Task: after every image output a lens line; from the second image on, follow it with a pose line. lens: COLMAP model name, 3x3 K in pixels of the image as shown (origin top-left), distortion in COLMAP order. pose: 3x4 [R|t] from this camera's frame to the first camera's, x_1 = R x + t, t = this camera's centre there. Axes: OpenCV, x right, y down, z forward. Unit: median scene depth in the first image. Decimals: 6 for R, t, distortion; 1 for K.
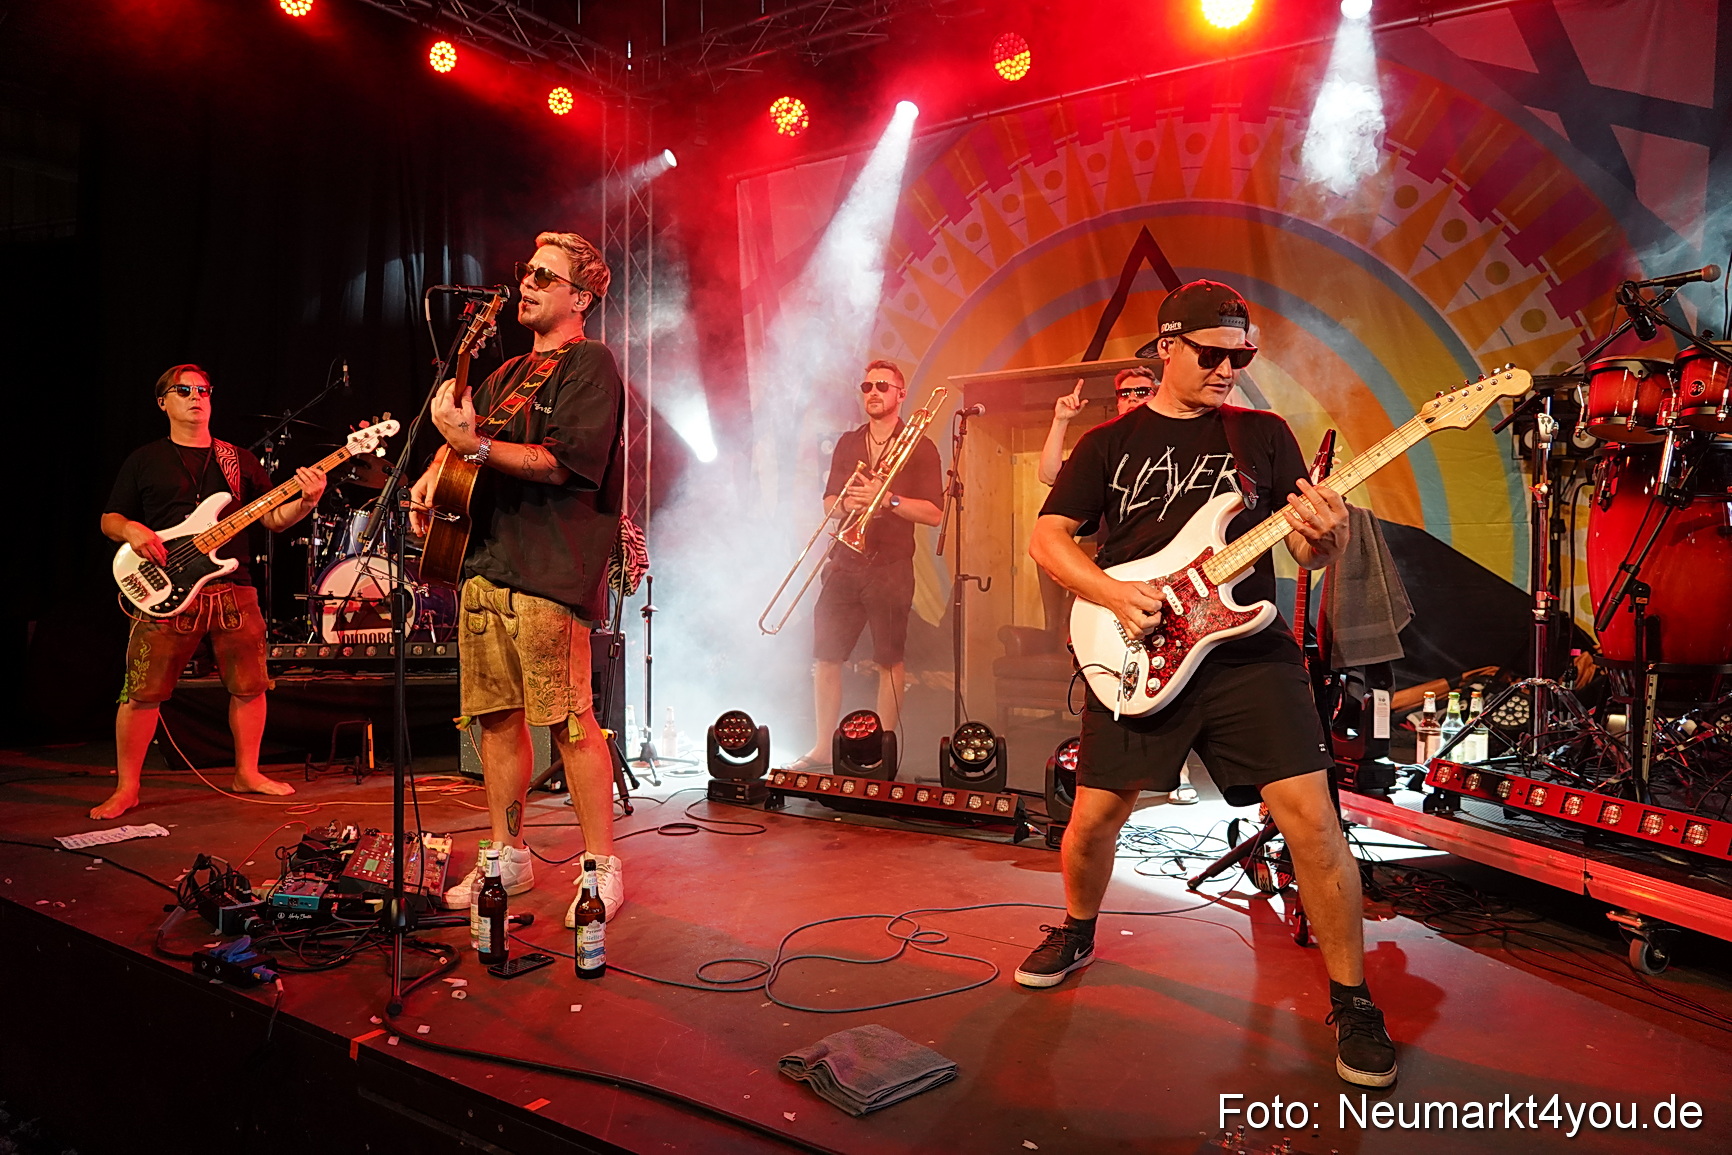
lens RADIAL K [[1173.5, 0, 859.4], [0, 1173.5, 577.8], [0, 0, 1]] dist [-0.040542, 0.020485]
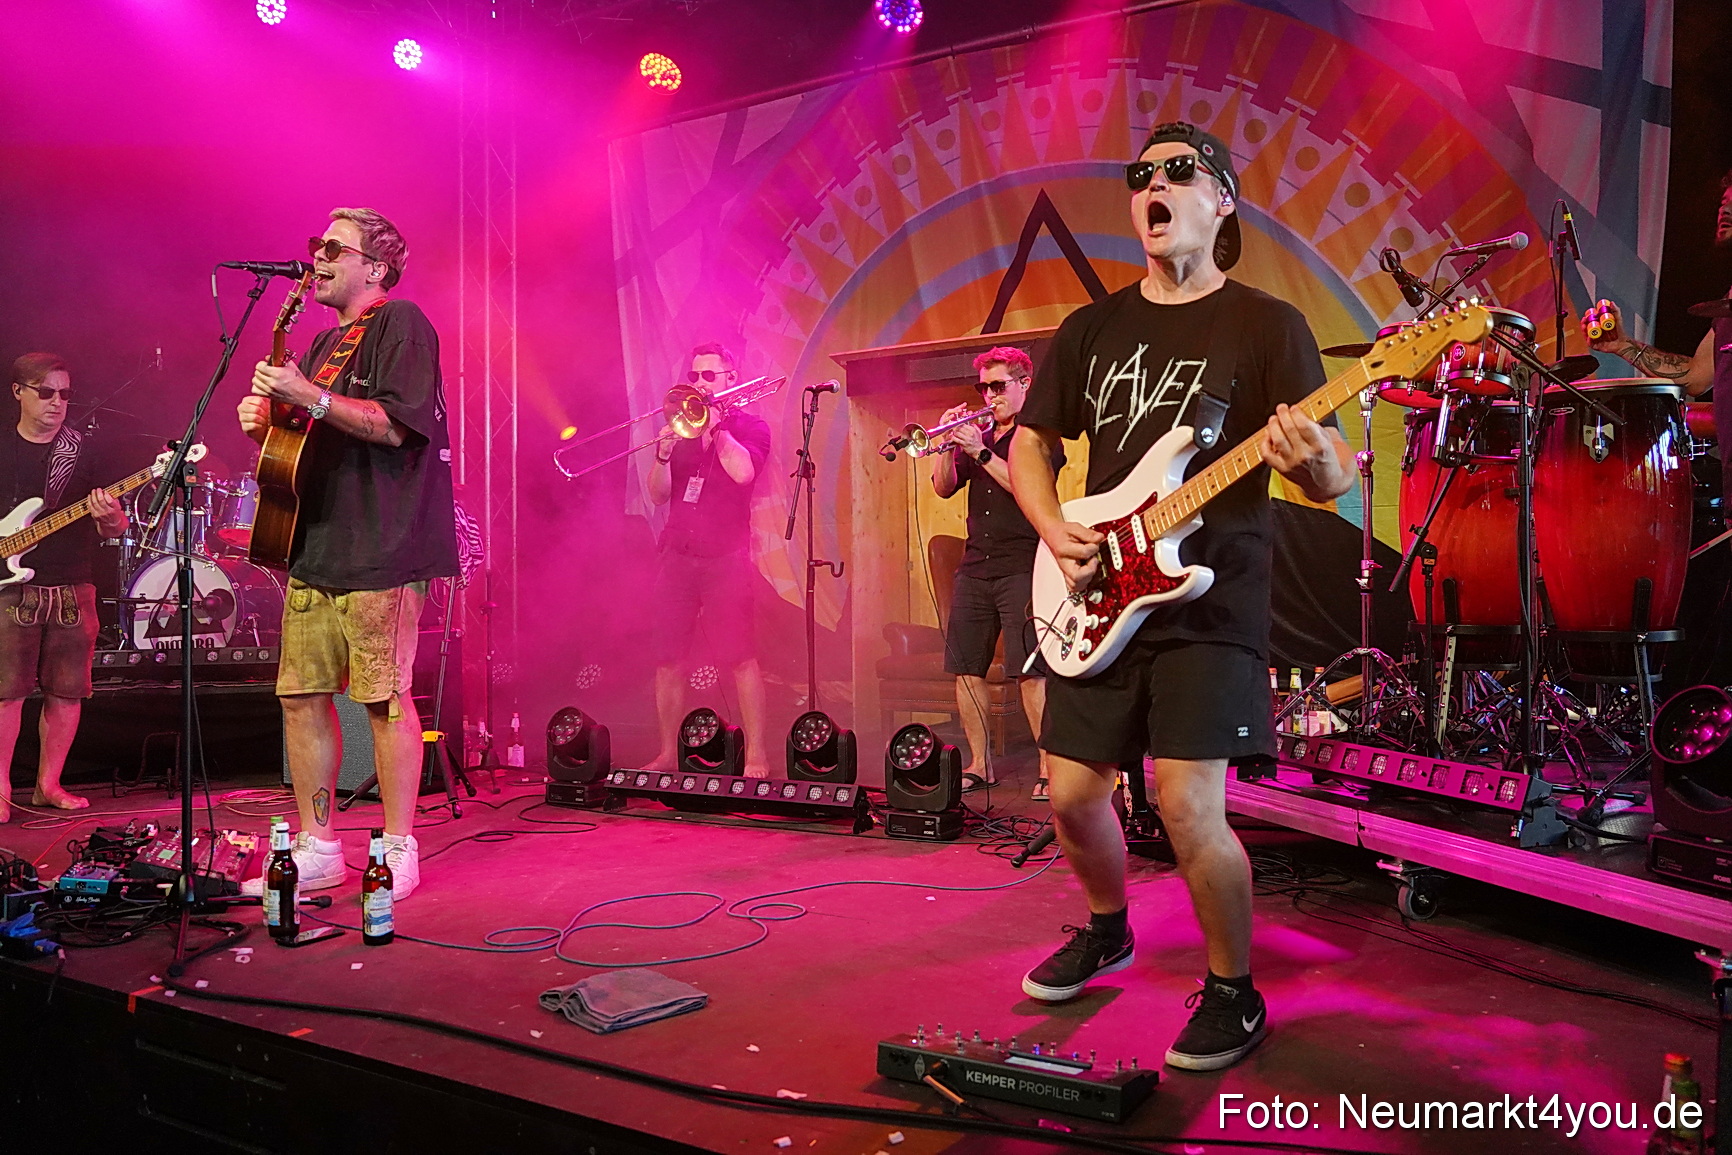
lens RADIAL K [[1404.7, 0, 876.7], [0, 1404.7, 576.4], [0, 0, 1]] dist [-0.053150, 0.037773]
pose [[0.999000, -0.012152, 0.043037, 0.100428], [0.012904, 0.999768, -0.017256, 0.034321], [-0.042817, 0.017795, 0.998924, -0.148046]]
